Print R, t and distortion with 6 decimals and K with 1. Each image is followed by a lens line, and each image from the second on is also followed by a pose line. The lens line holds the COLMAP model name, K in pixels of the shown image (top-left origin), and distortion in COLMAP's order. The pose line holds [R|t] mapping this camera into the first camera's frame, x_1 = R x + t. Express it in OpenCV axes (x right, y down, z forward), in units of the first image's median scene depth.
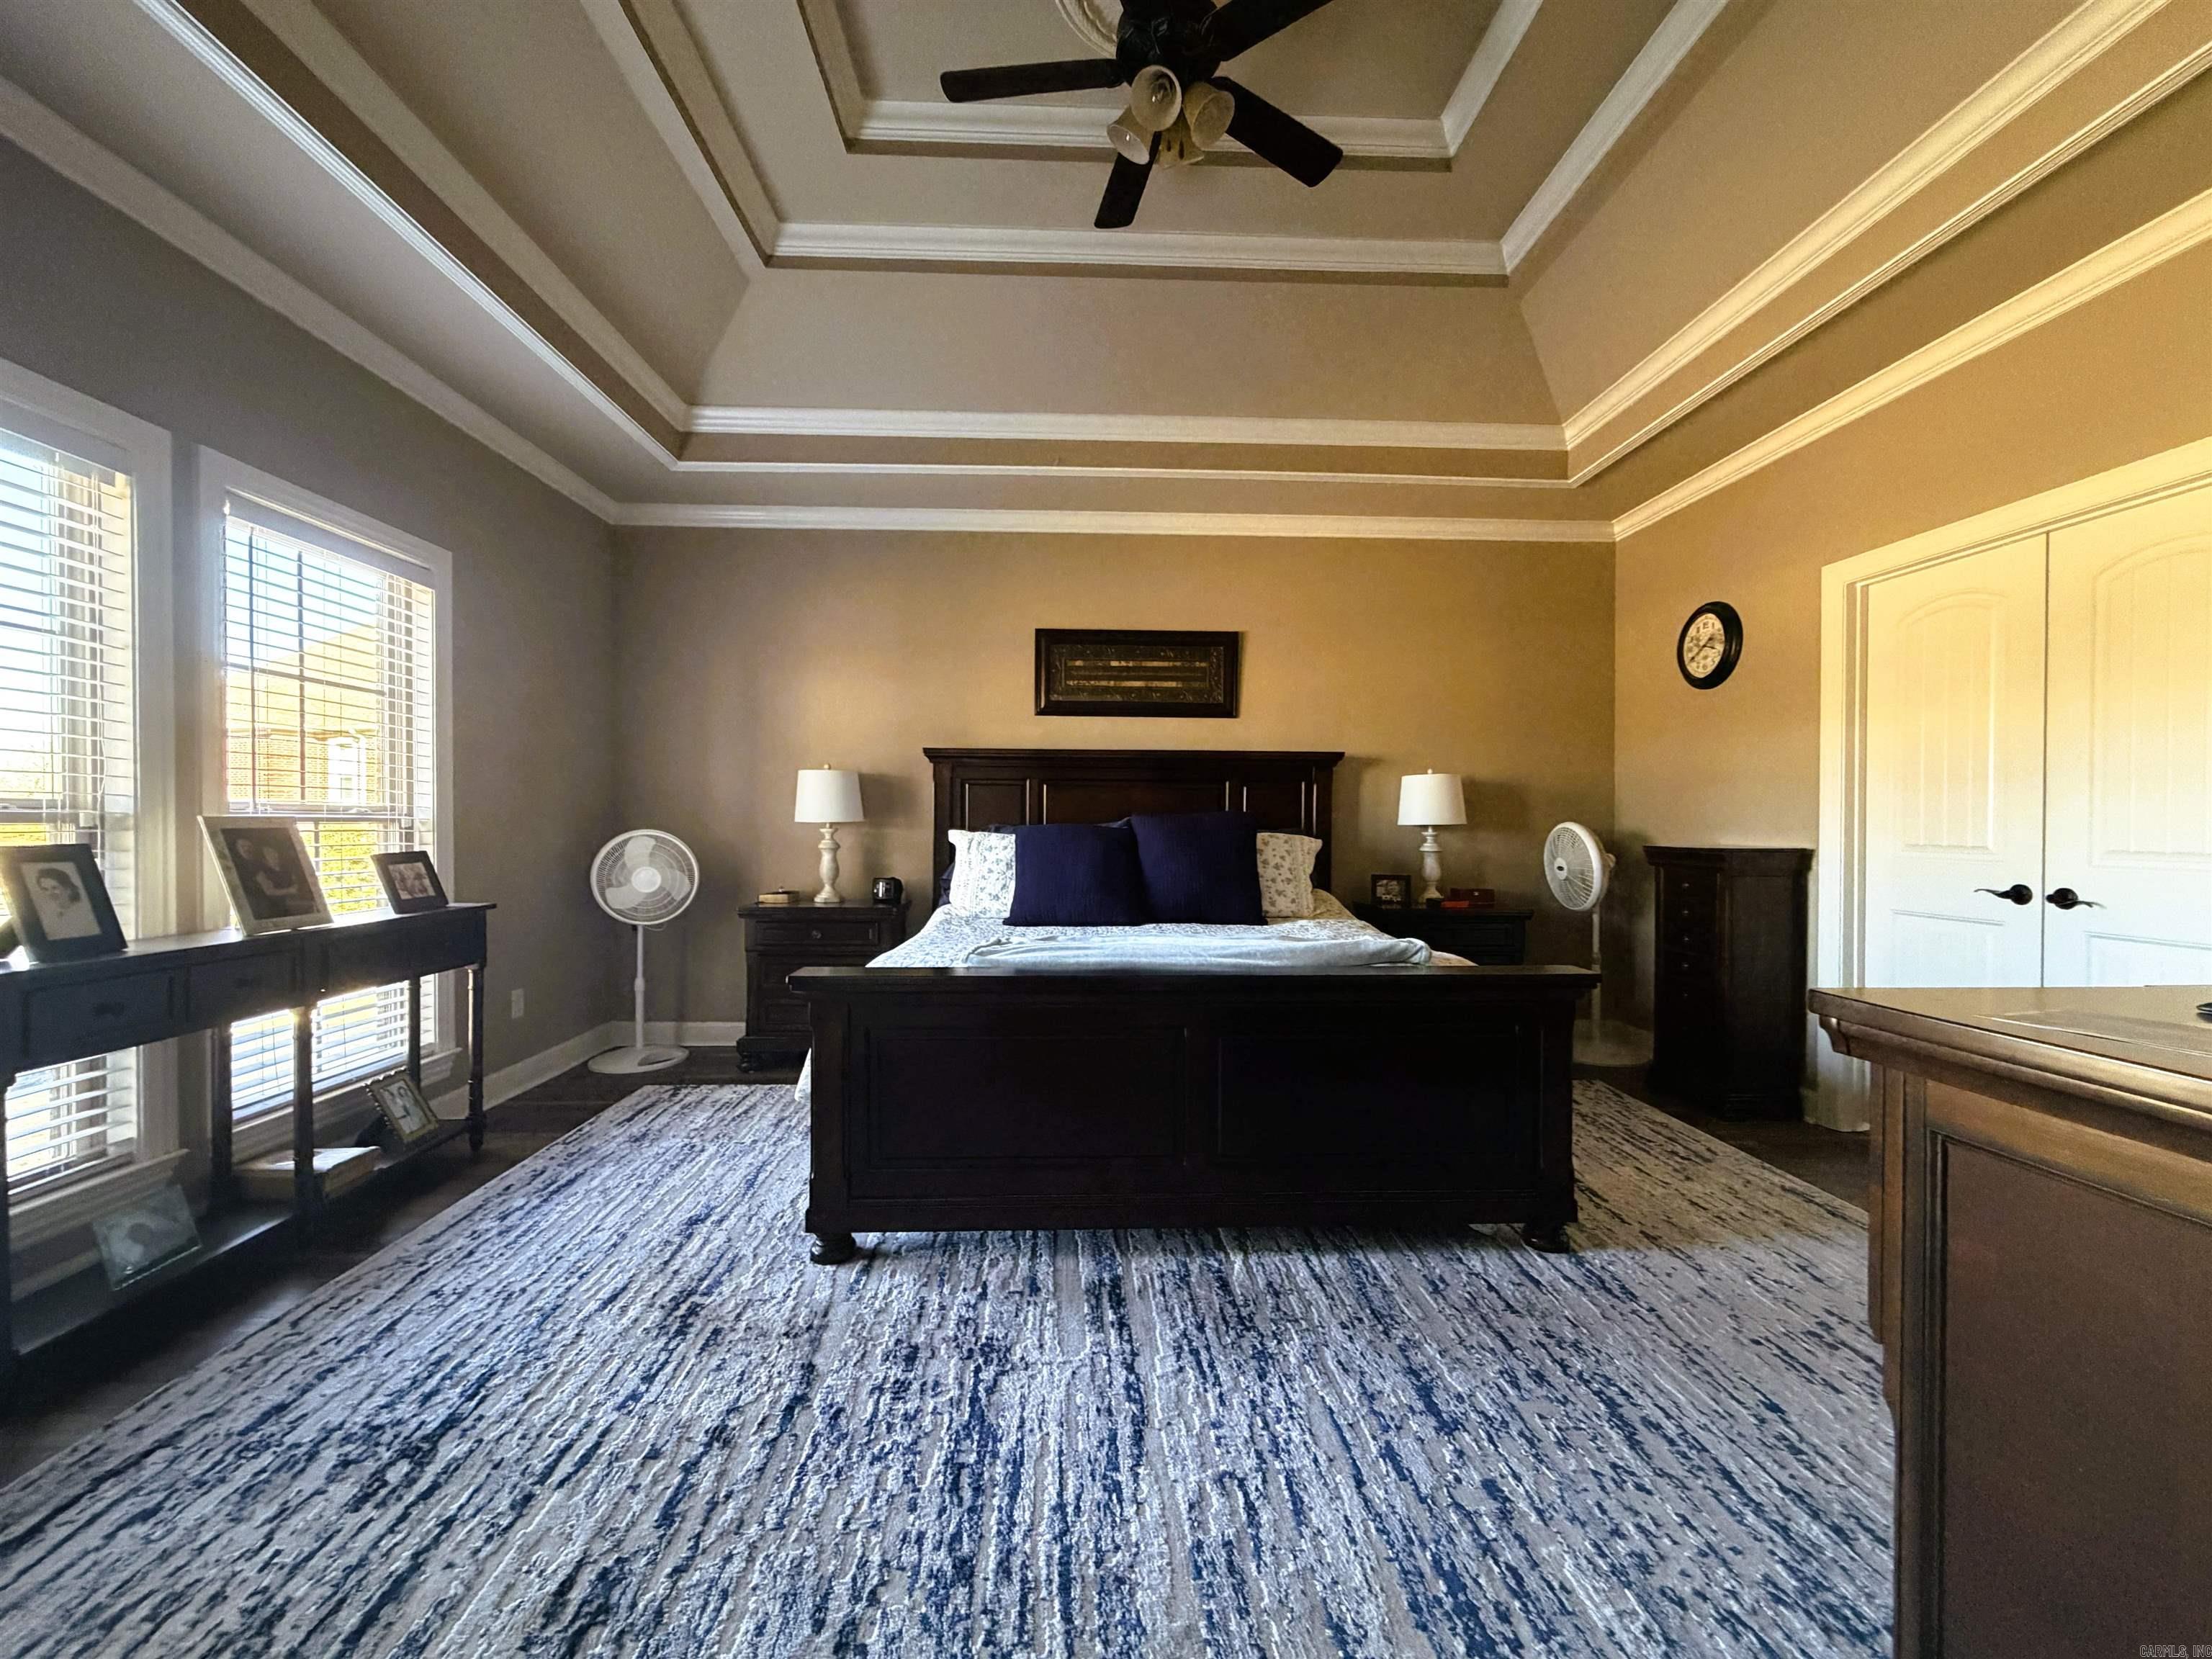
lens RADIAL K [[881.0, 0, 1102.2], [0, 881.0, 829.7], [0, 0, 1]] dist [-0.000565, 0.000350]
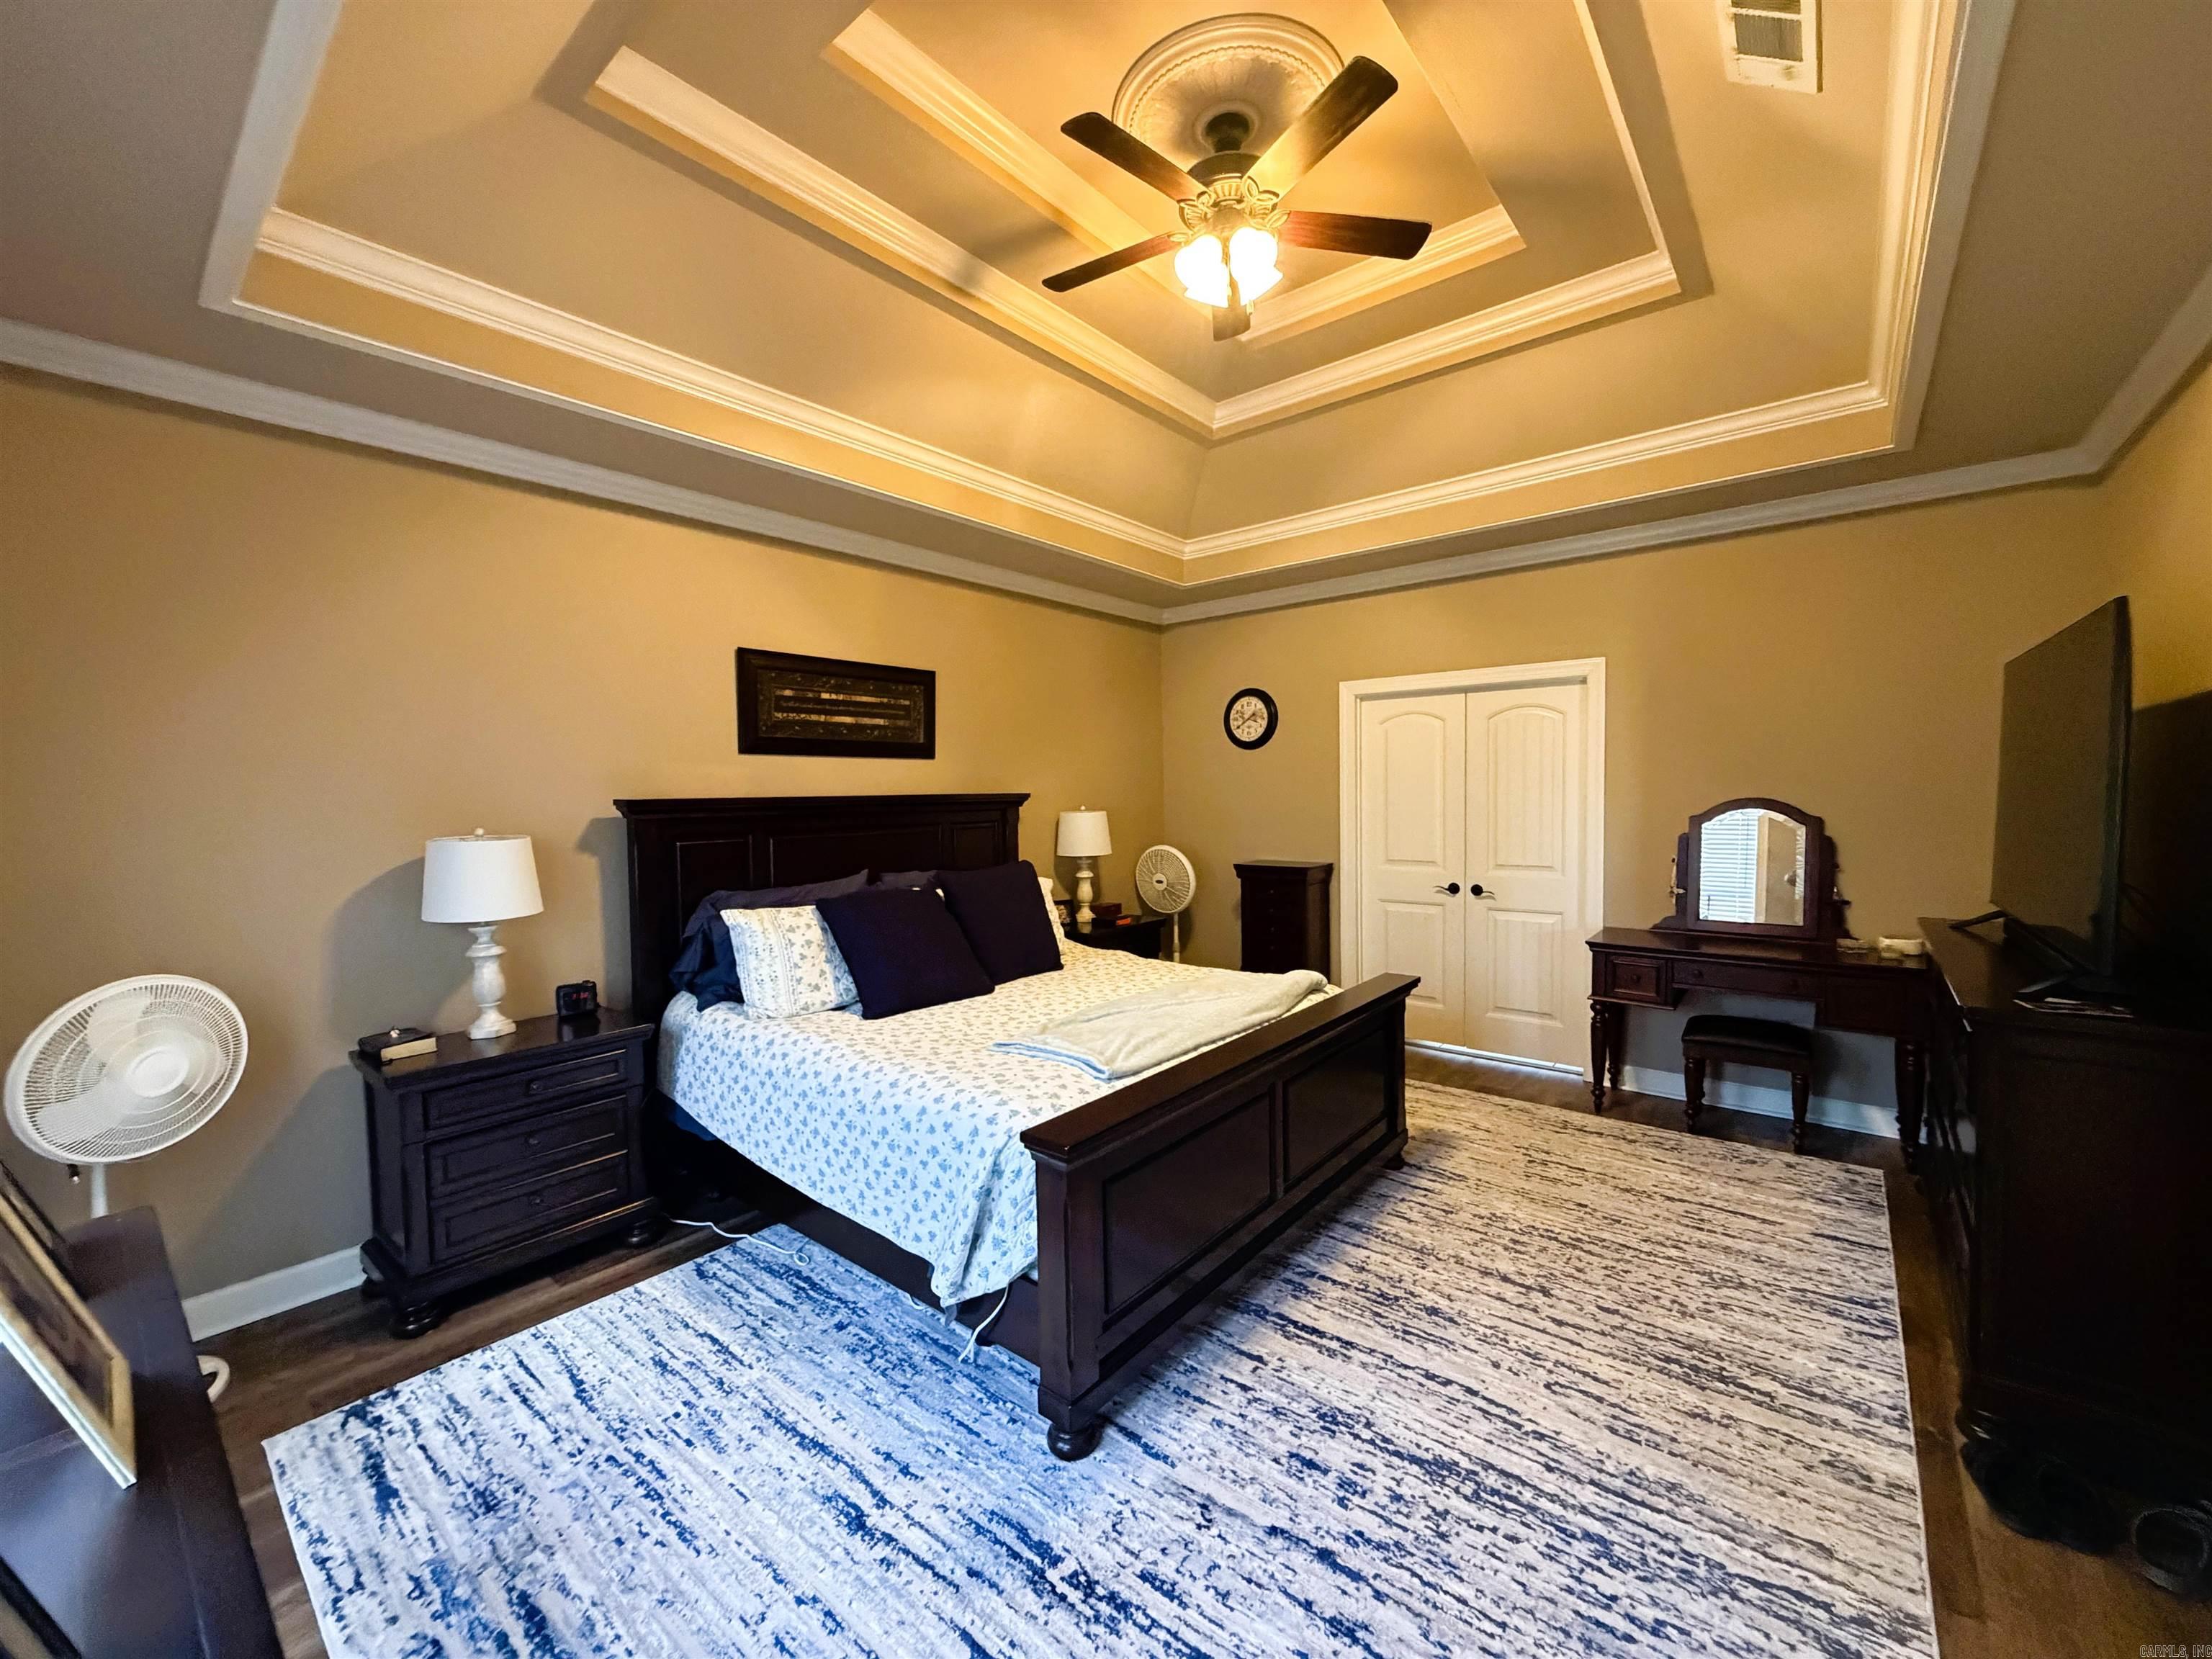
lens RADIAL K [[881.0, 0, 1096.3], [0, 881.0, 834.5], [0, 0, 1]] dist [-0.000565, 0.000350]
pose [[0.667421, -0.053292, 0.742771, -0.772635], [0.024559, 0.998469, 0.049570, -0.143465], [-0.744276, -0.014842, 0.667708, 0.340549]]
